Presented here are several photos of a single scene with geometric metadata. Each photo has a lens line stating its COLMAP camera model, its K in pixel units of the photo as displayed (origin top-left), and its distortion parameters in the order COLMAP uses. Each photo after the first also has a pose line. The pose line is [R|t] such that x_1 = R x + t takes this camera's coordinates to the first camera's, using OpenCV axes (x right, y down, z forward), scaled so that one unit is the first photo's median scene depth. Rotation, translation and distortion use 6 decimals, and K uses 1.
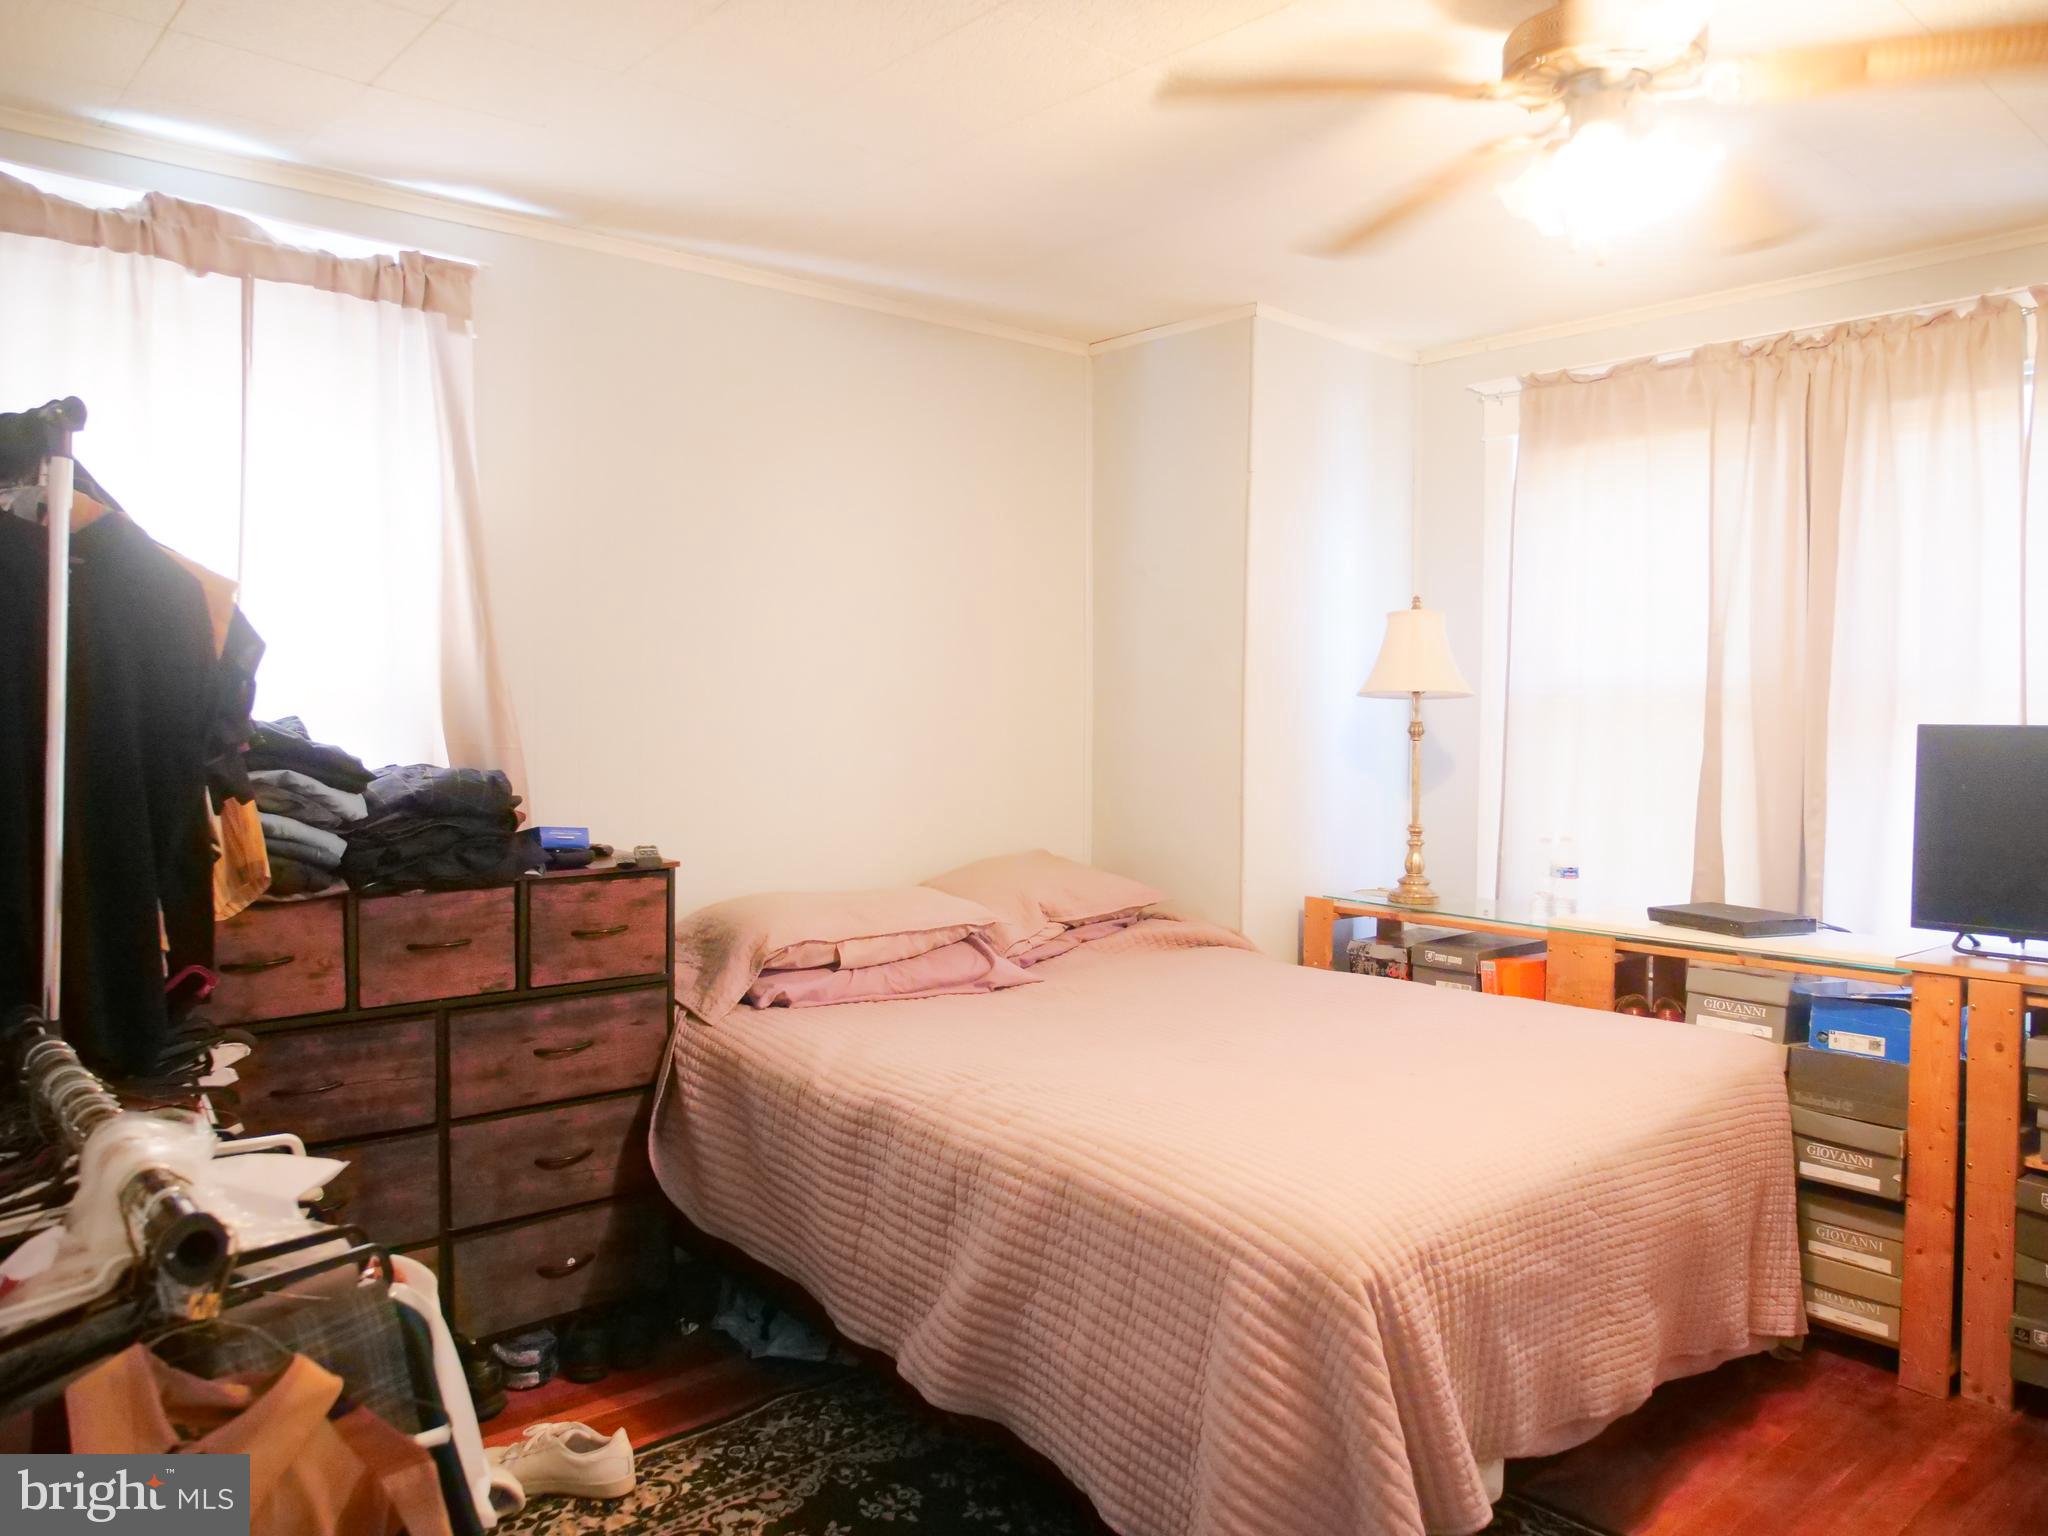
lens RADIAL K [[1471.2, 0, 1016.3], [0, 1471.2, 771.0], [0, 0, 1]] dist [-0.033025, 0.015354]
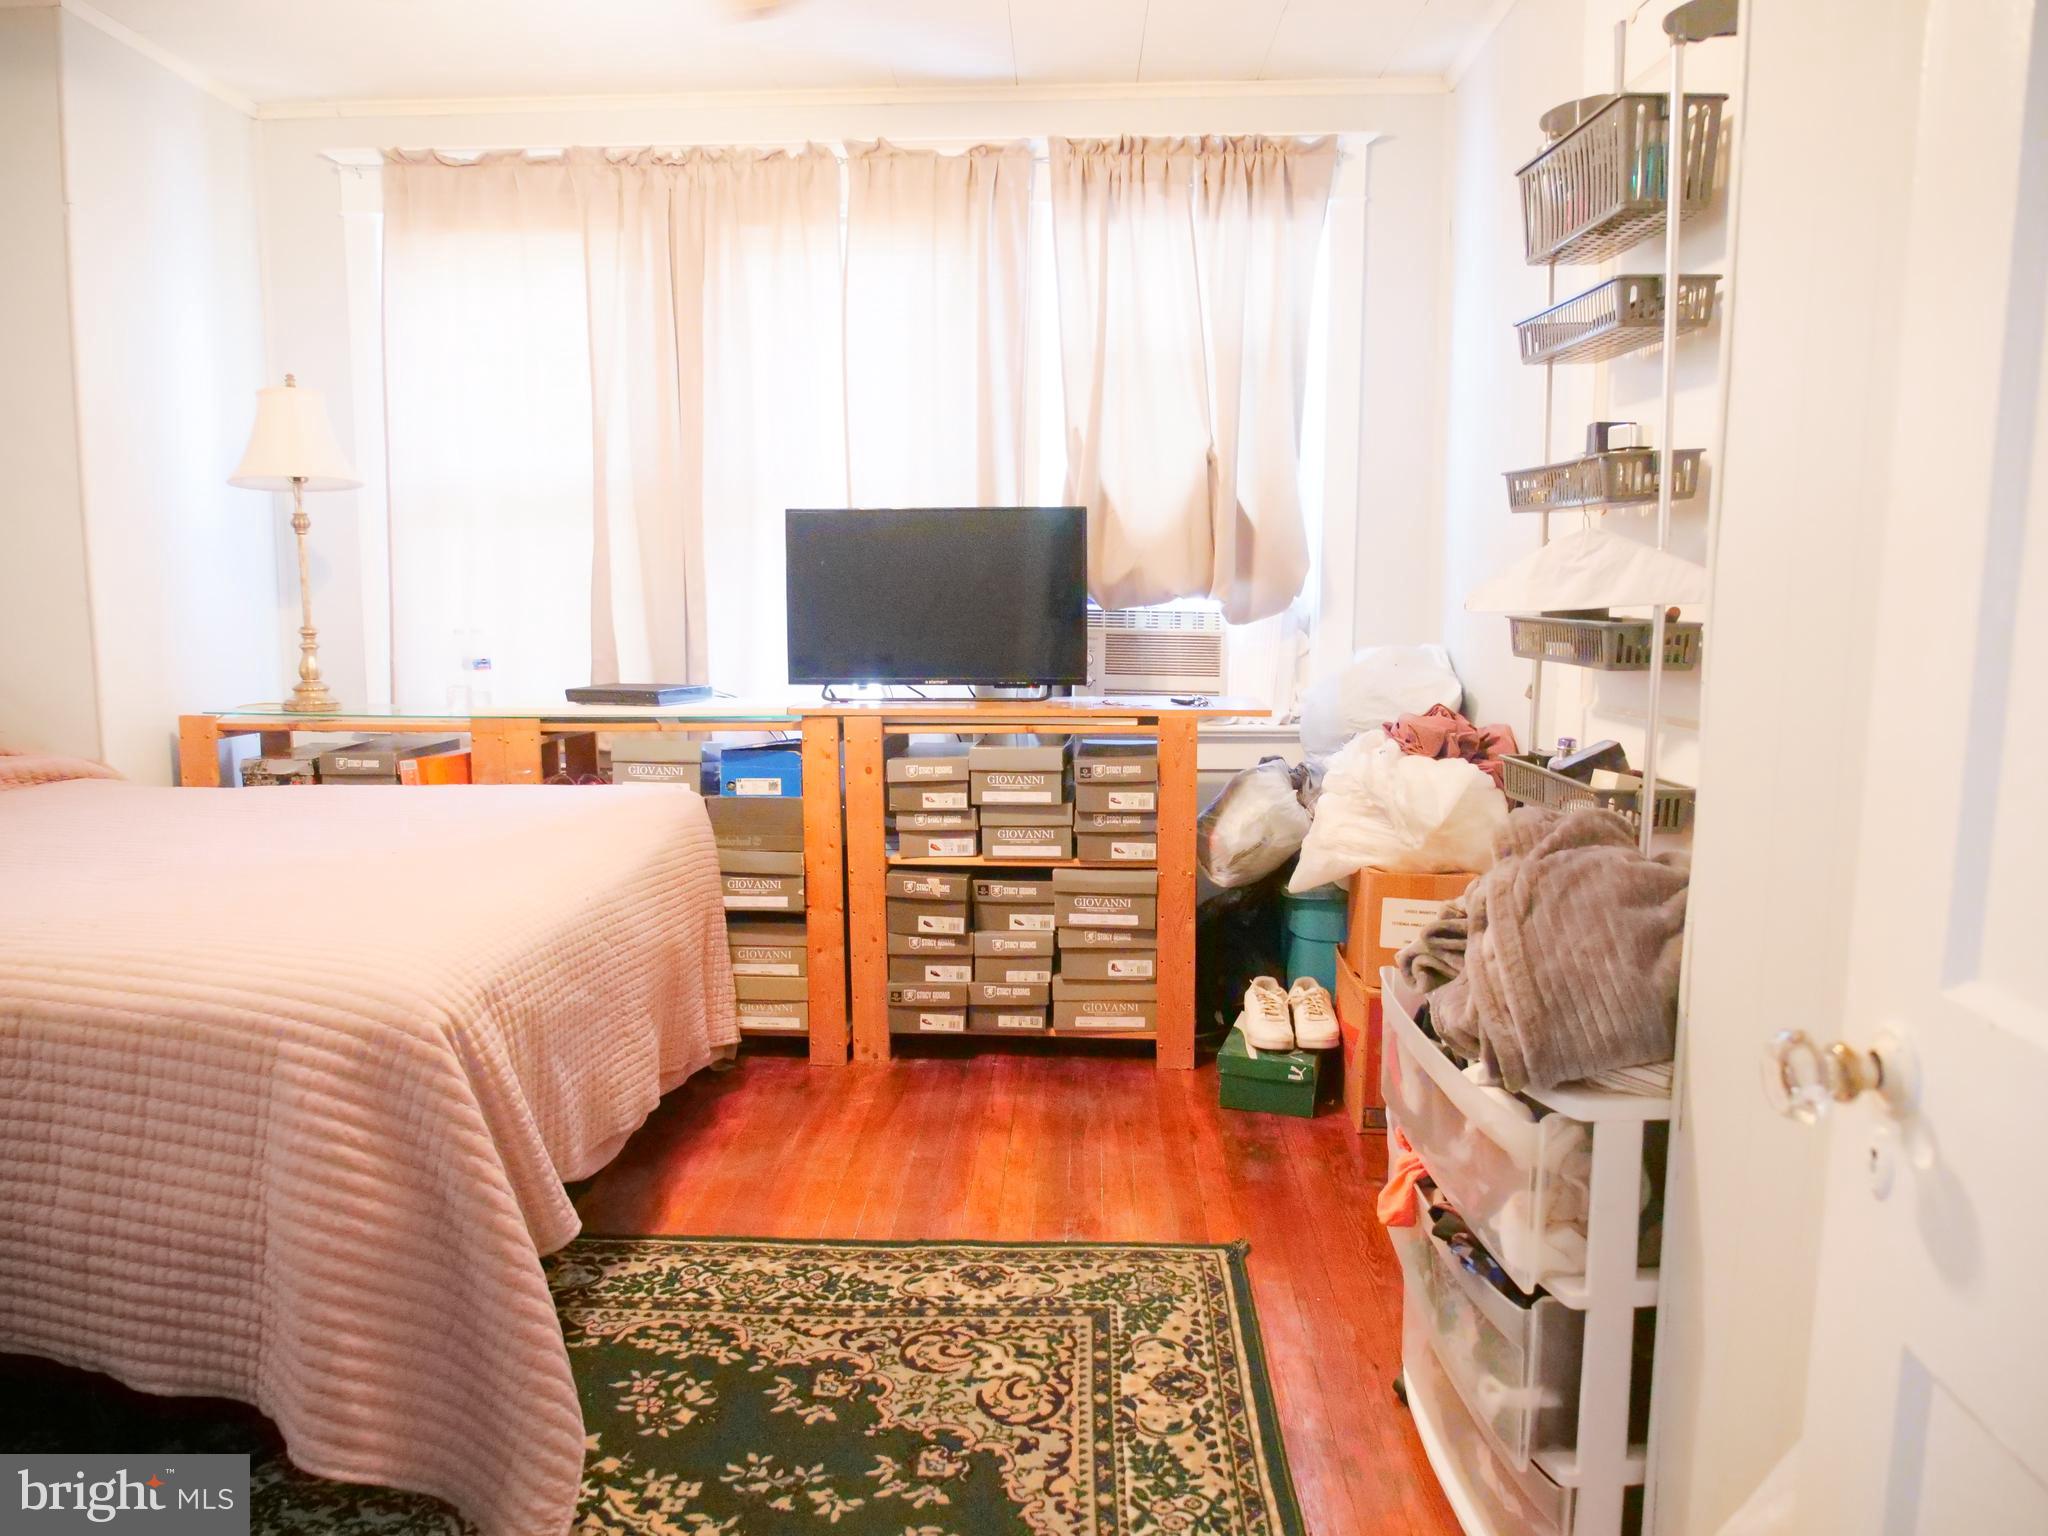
lens RADIAL K [[1471.2, 0, 1025.4], [0, 1471.2, 761.6], [0, 0, 1]] dist [-0.033025, 0.015354]
pose [[0.696027, -0.095326, 0.711660, -0.103551], [0.034852, 0.994465, 0.099121, 0.063124], [-0.717169, -0.044189, 0.695497, 0.047731]]
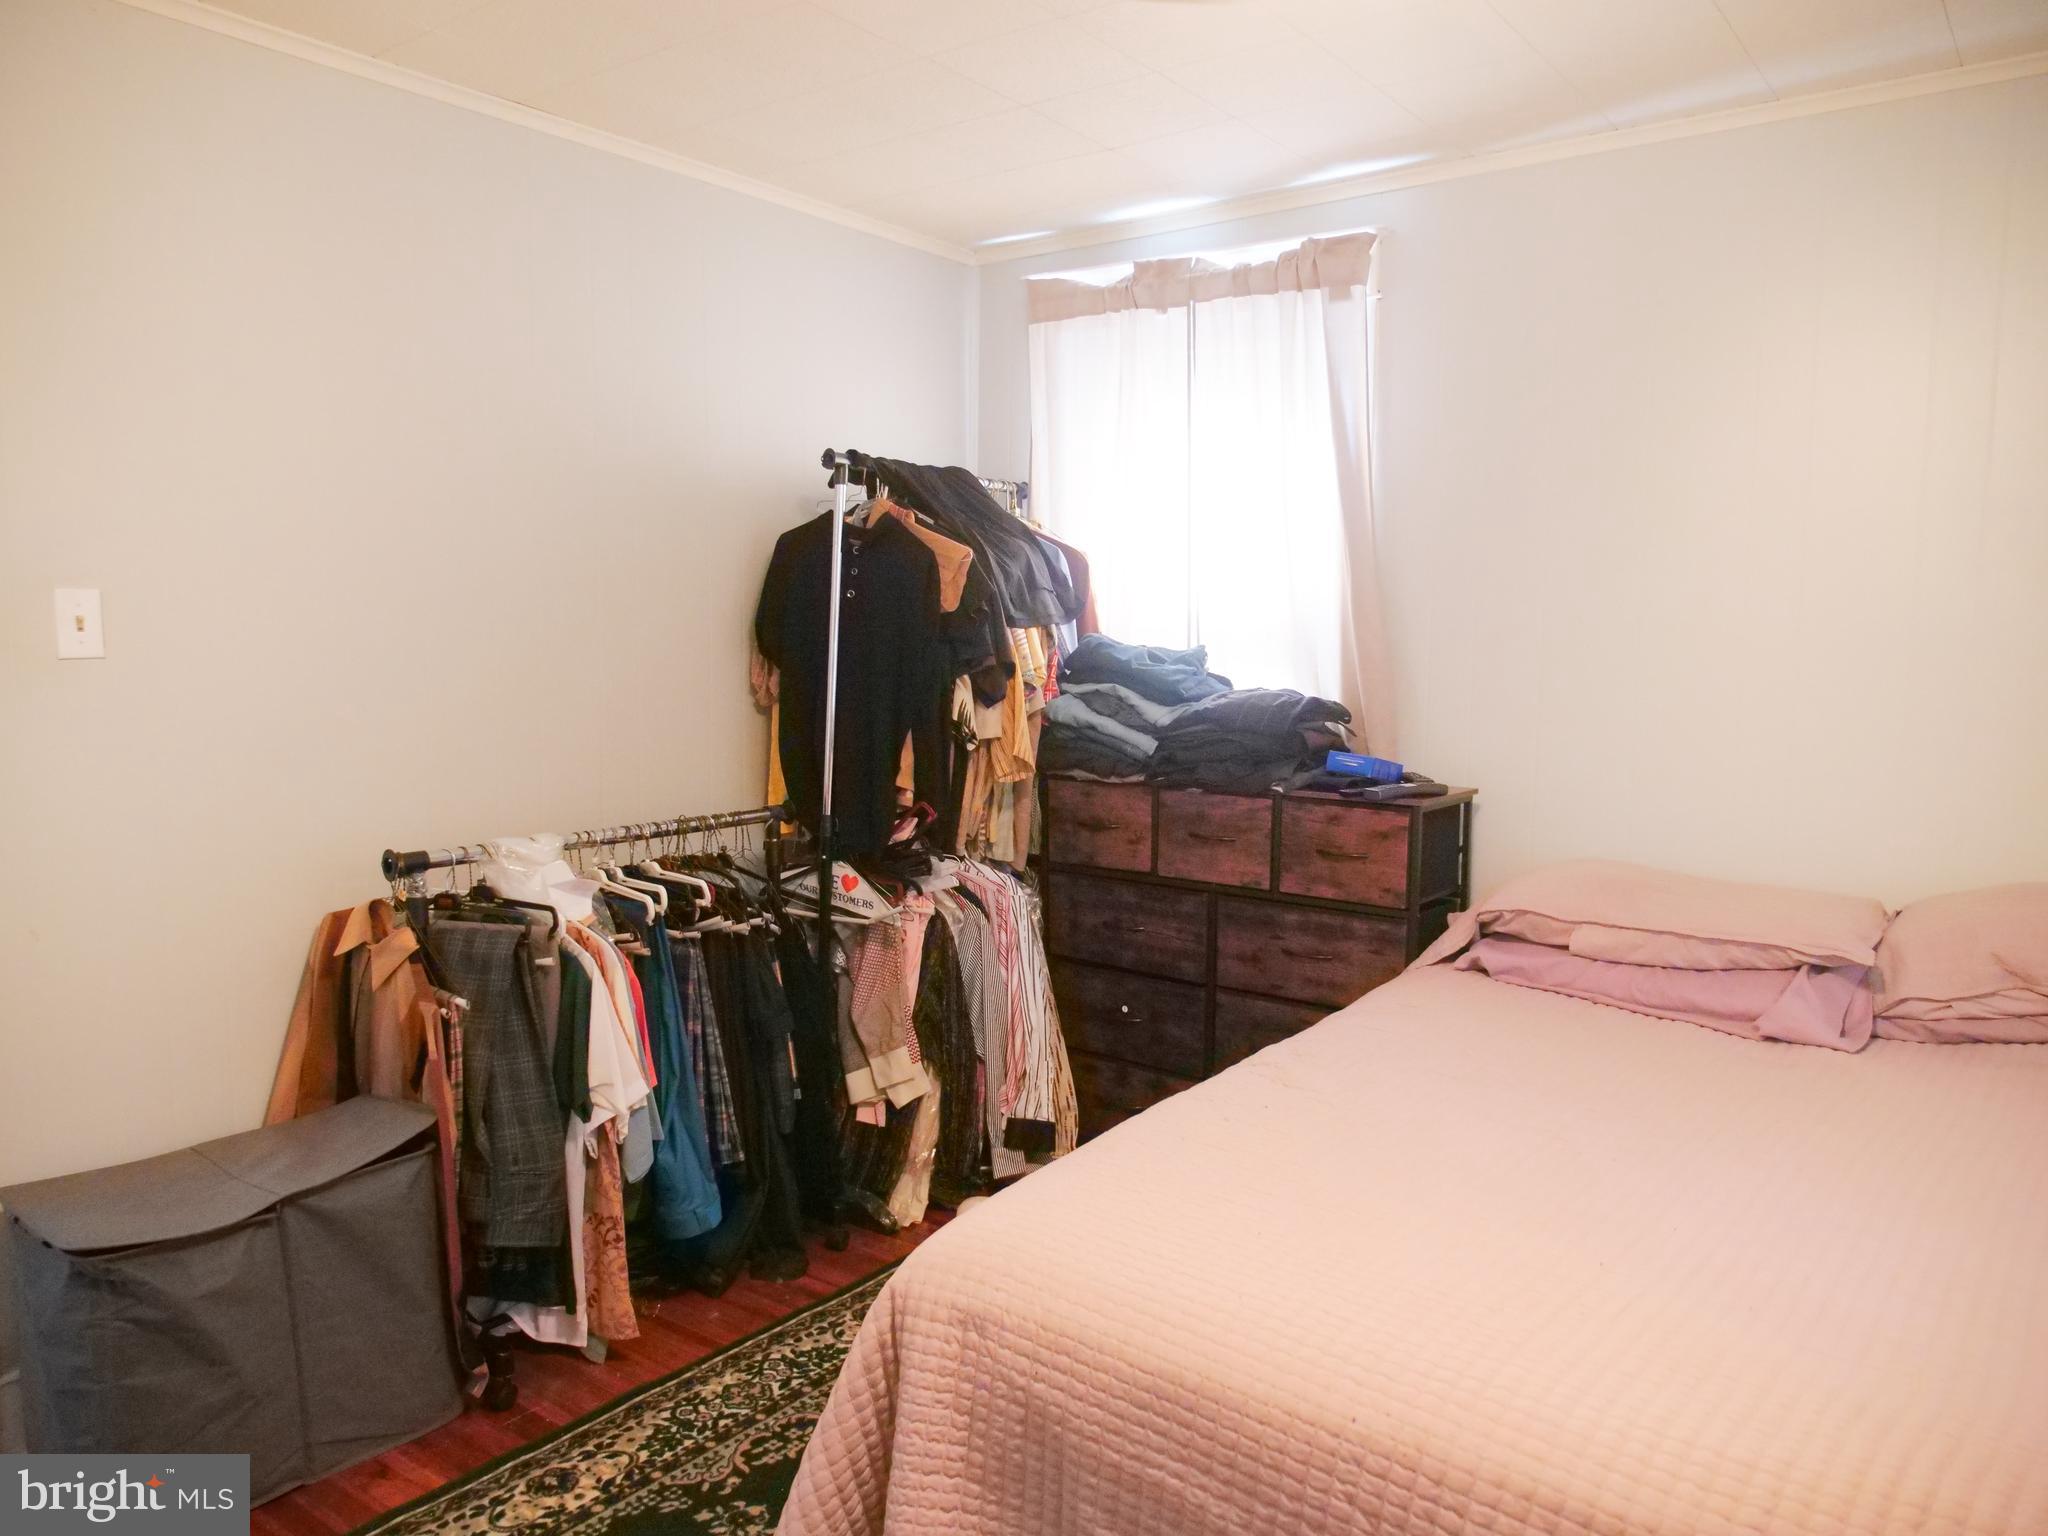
lens RADIAL K [[1471.2, 0, 1013.4], [0, 1471.2, 767.3], [0, 0, 1]] dist [-0.033025, 0.015354]
pose [[0.191437, 0.093471, -0.977044, 0.716712], [-0.055654, 0.994887, 0.084273, -0.029626], [0.979926, 0.038244, 0.195660, 0.579905]]
